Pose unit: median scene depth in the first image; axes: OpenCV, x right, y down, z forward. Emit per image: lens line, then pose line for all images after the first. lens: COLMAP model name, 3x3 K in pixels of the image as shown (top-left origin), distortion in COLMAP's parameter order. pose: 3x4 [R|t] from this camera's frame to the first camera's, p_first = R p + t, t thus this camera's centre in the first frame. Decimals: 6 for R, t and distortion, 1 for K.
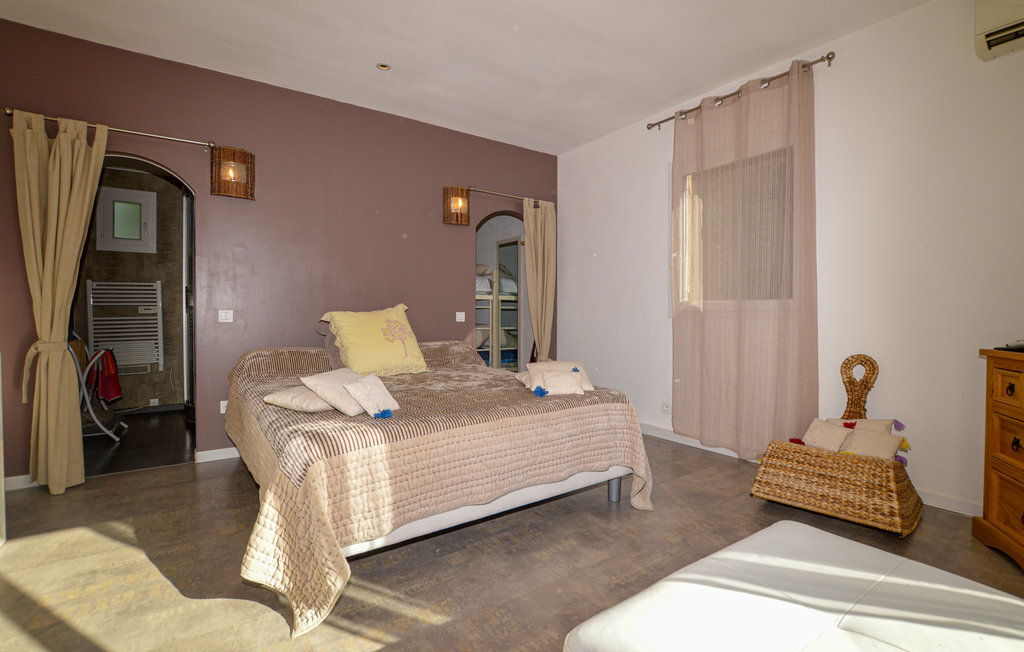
lens RADIAL K [[461.1, 0, 512.8], [0, 461.1, 313.8], [0, 0, 1]] dist [-0.000373, -0.000014]
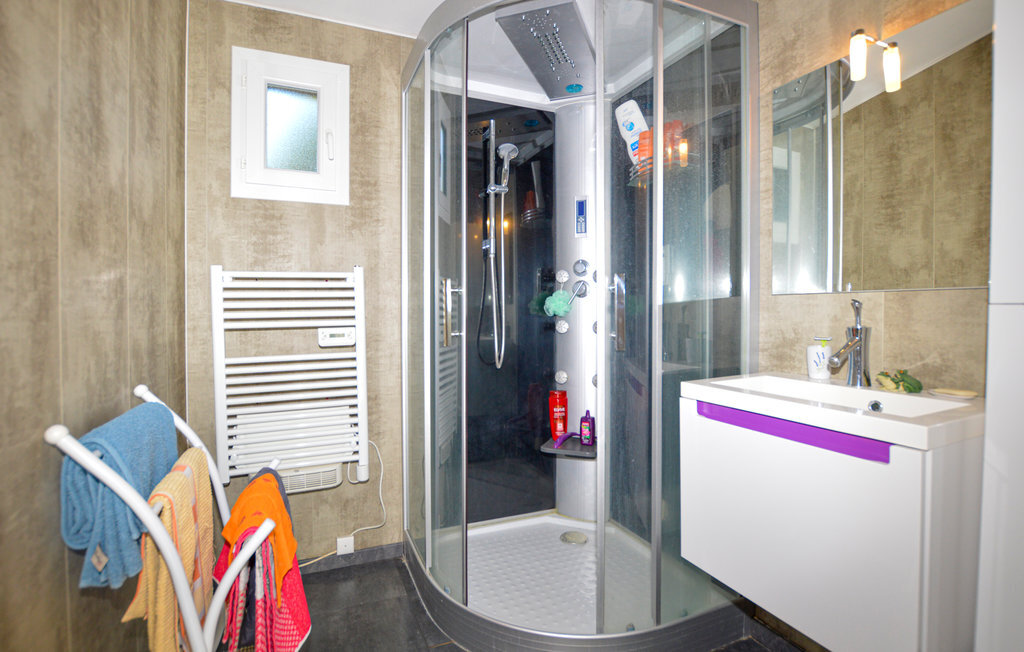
lens RADIAL K [[482.8, 0, 511.0], [0, 482.8, 309.1], [0, 0, 1]] dist [-0.002147, -0.000084]
pose [[0.982701, -0.007155, -0.185060, -0.539255], [0.006088, 0.999961, -0.006337, -0.028860], [0.185099, 0.005101, 0.982707, 0.580287]]
